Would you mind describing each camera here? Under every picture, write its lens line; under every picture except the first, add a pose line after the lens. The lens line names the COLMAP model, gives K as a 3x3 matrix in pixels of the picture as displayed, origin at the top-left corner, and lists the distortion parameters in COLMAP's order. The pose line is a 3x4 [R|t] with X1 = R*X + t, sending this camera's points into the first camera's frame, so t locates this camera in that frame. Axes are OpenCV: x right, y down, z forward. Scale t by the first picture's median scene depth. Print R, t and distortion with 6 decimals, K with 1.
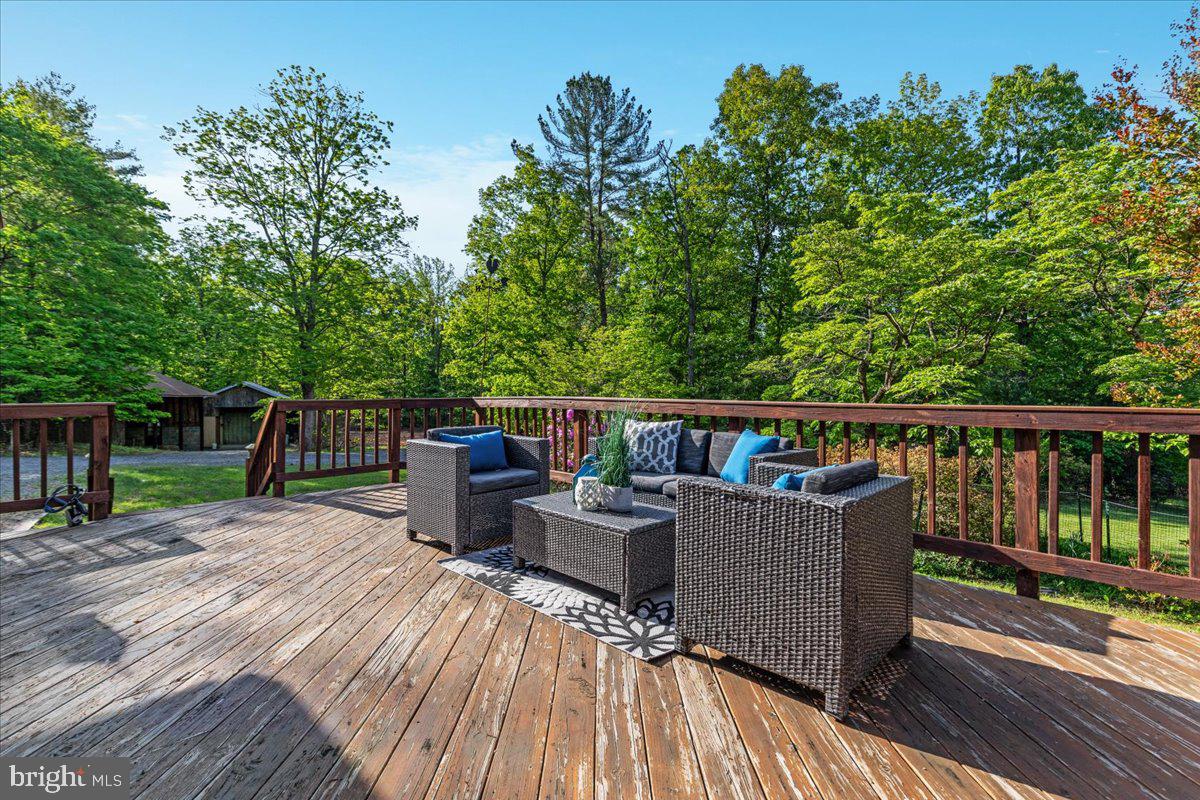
lens RADIAL K [[538.1, 0, 599.4], [0, 538.1, 395.6], [0, 0, 1]] dist [0.004423, -0.001400]
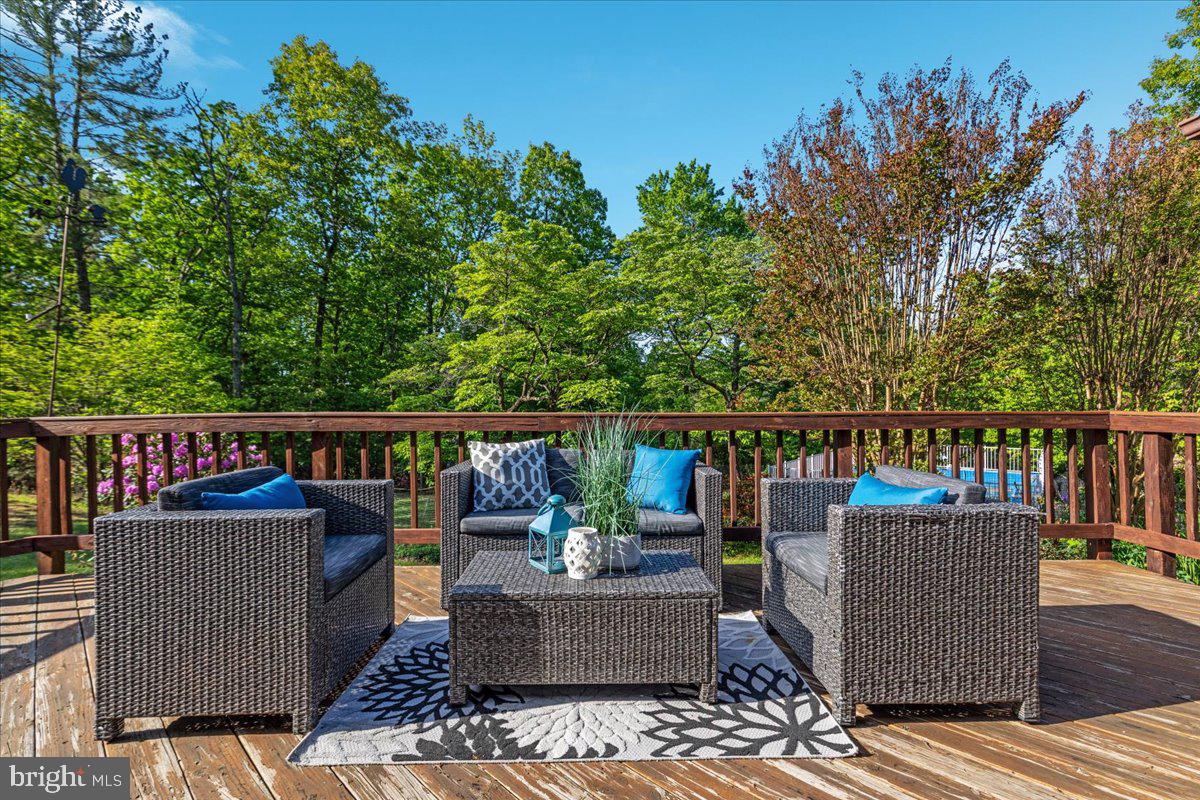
lens RADIAL K [[538.1, 0, 600.4], [0, 538.1, 400.5], [0, 0, 1]] dist [0.004423, -0.001400]
pose [[0.694791, -0.005871, 0.719187, -0.115133], [0.013807, 0.999891, -0.005176, -0.001806], [-0.719079, 0.013526, 0.694797, 0.117244]]
